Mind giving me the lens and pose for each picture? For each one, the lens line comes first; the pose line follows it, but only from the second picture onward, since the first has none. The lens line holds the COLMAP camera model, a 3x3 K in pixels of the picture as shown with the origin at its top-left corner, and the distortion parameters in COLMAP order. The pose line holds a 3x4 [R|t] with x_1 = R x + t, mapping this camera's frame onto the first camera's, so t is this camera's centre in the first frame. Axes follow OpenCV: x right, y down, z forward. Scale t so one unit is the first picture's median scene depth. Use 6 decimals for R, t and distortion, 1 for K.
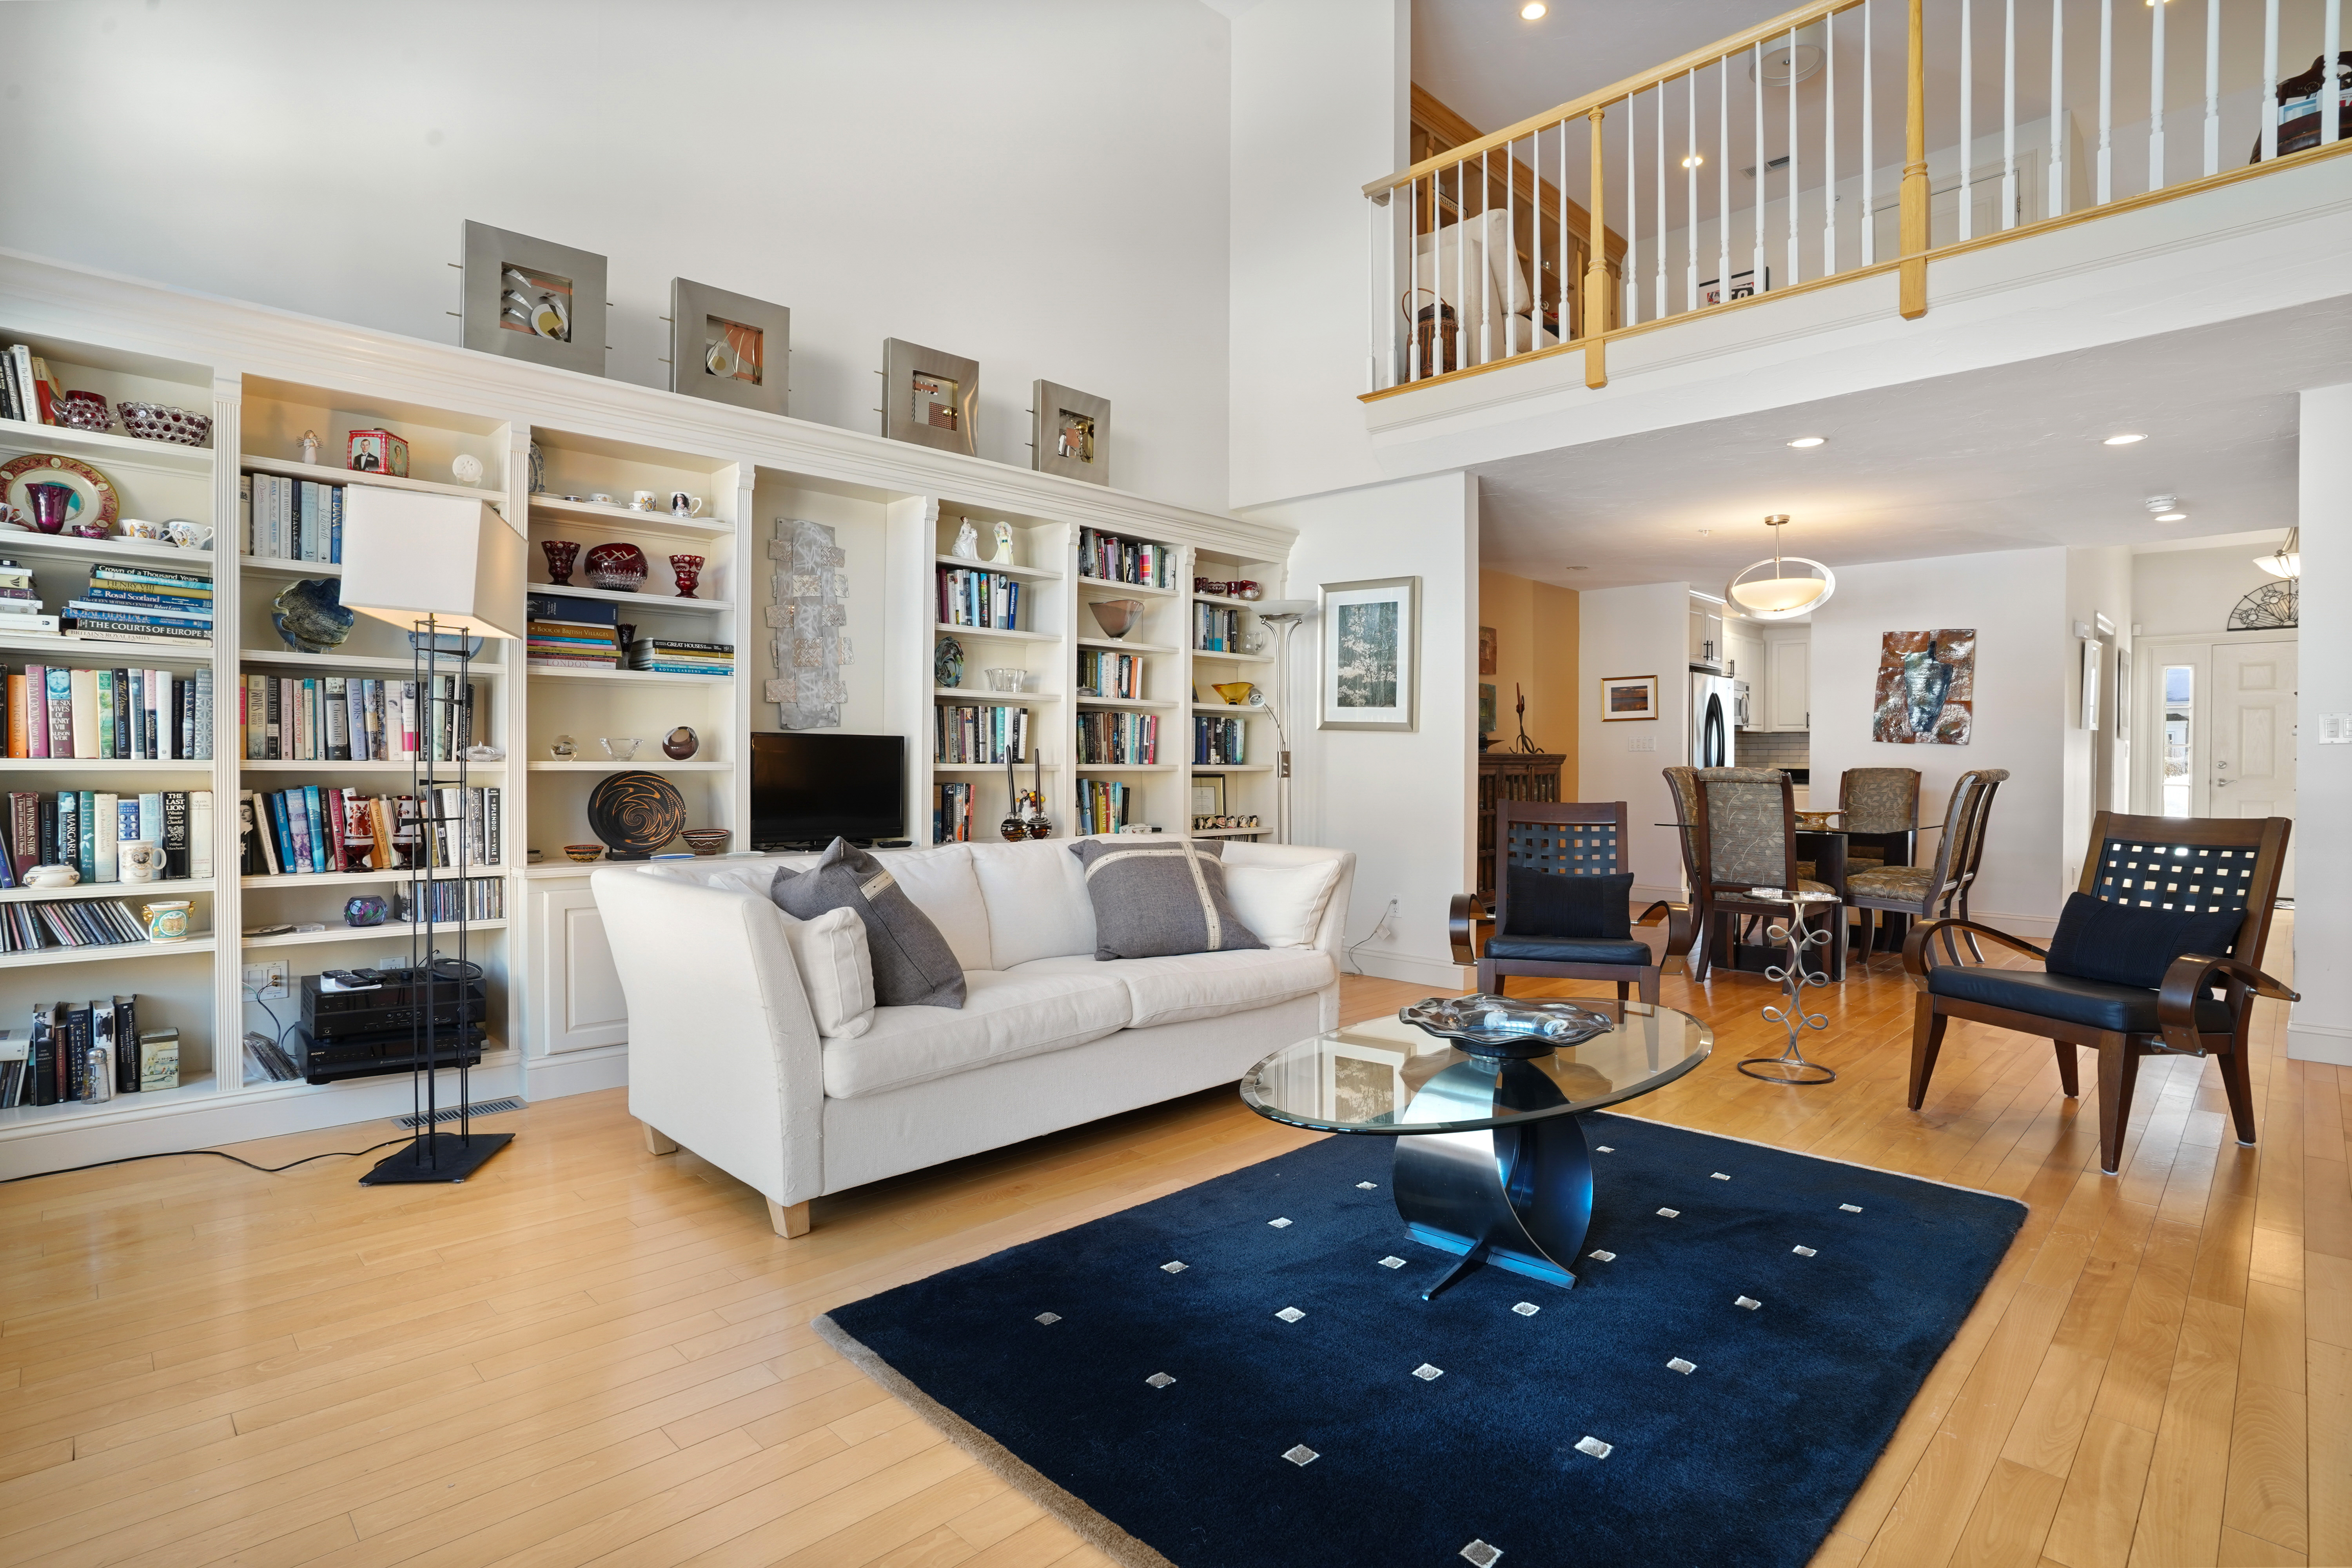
lens RADIAL K [[1176.6, 0, 1185.4], [0, 1176.6, 786.0], [0, 0, 1]] dist [-0.054032, 0.014344]
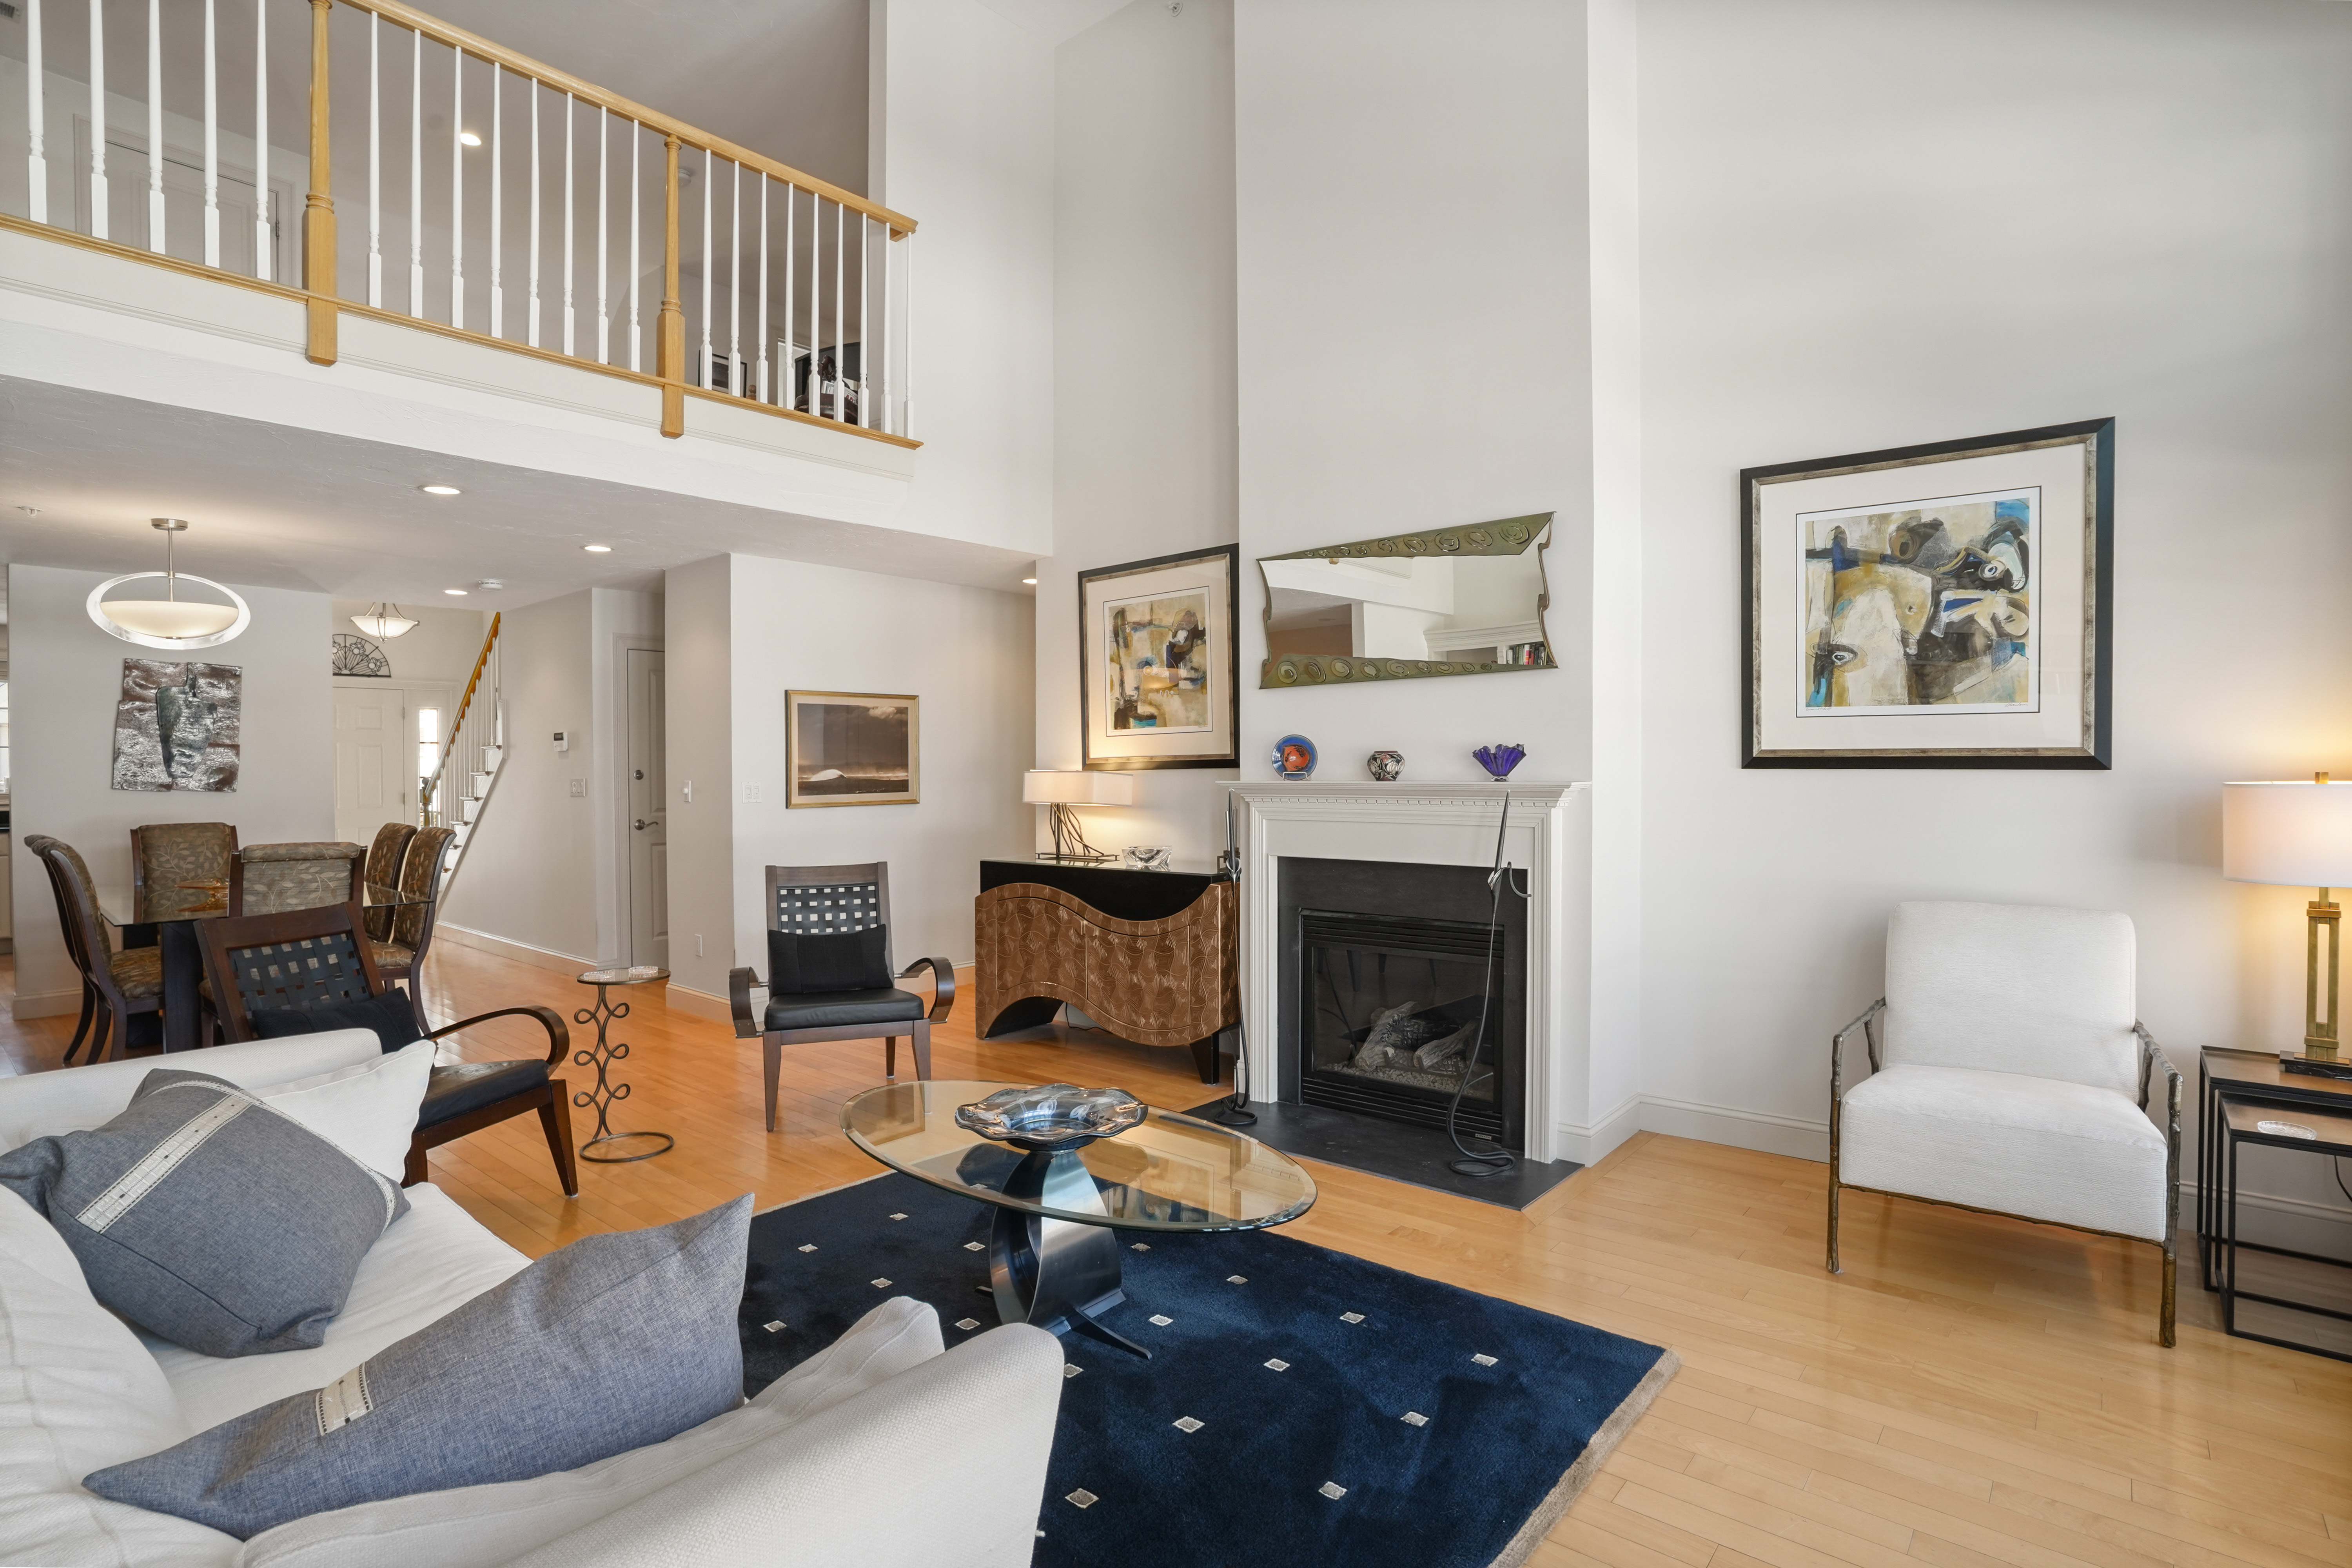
lens RADIAL K [[1176.6, 0, 1169.6], [0, 1176.6, 795.3], [0, 0, 1]] dist [-0.054032, 0.014344]
pose [[-0.083811, -0.030123, 0.996026, -0.514016], [0.020273, 0.999285, 0.031928, -0.083806], [-0.996275, 0.022868, -0.083140, 0.592914]]
